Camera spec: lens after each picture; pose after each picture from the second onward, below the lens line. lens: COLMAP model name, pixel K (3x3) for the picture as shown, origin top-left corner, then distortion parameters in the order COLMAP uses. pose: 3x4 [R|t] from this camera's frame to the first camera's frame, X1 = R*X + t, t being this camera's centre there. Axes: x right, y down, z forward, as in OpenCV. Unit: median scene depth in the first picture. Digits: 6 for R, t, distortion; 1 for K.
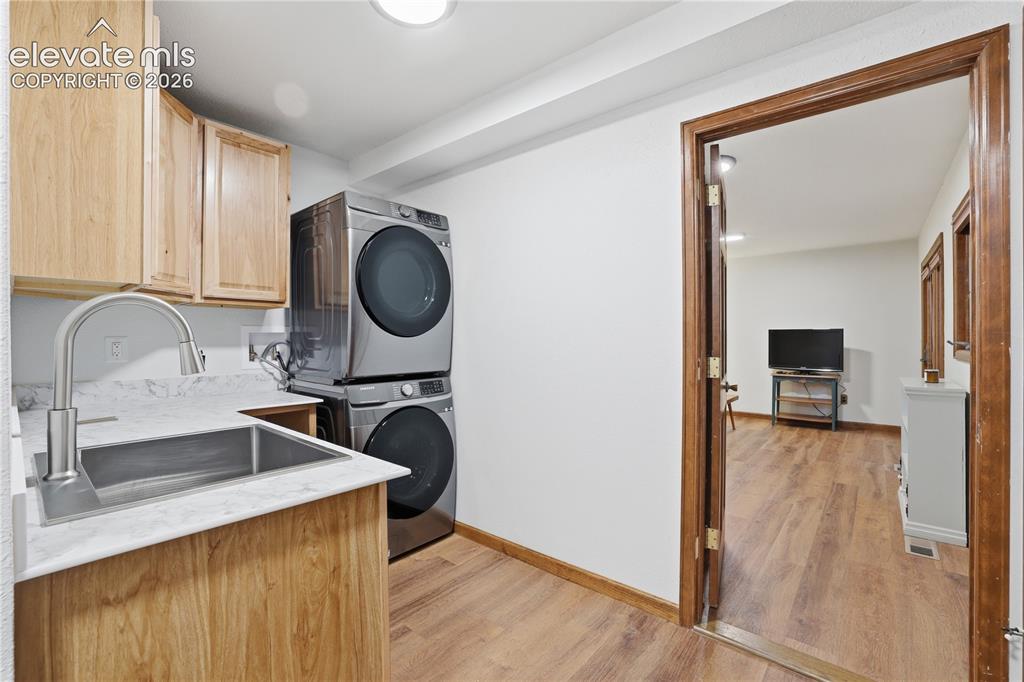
lens RADIAL K [[445.8, 0, 508.8], [0, 445.8, 339.3], [0, 0, 1]] dist [-0.015366, 0.001423]
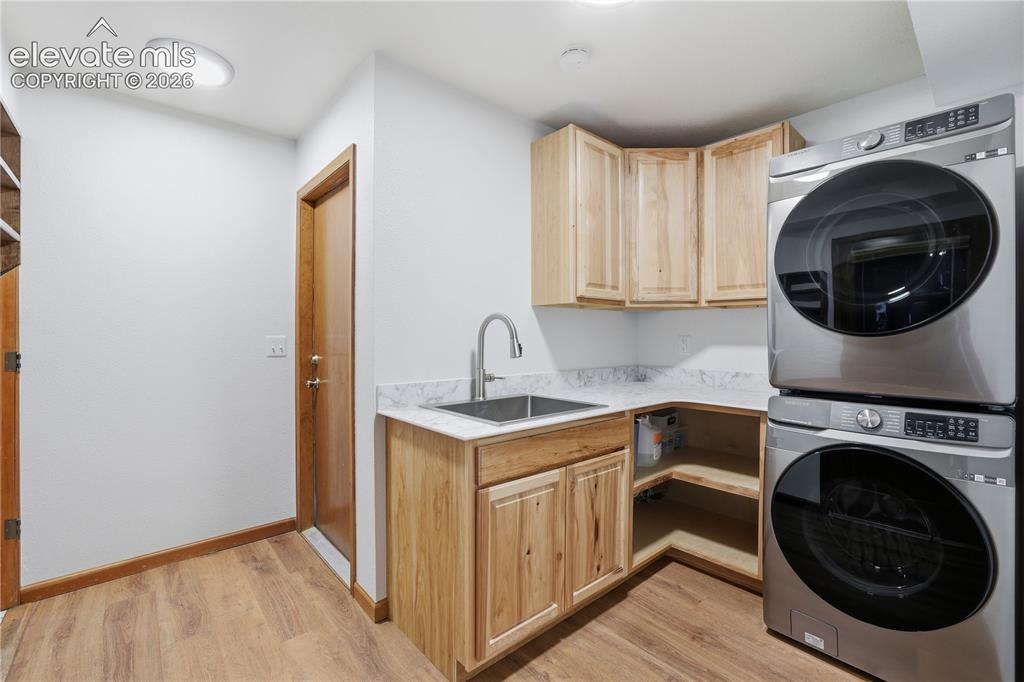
lens RADIAL K [[445.8, 0, 508.9], [0, 445.8, 337.4], [0, 0, 1]] dist [-0.015366, 0.001423]
pose [[-0.138636, 0.003621, -0.990337, 0.533134], [-0.006158, 0.999971, 0.004518, -0.003976], [0.990324, 0.006724, -0.138609, 0.660920]]
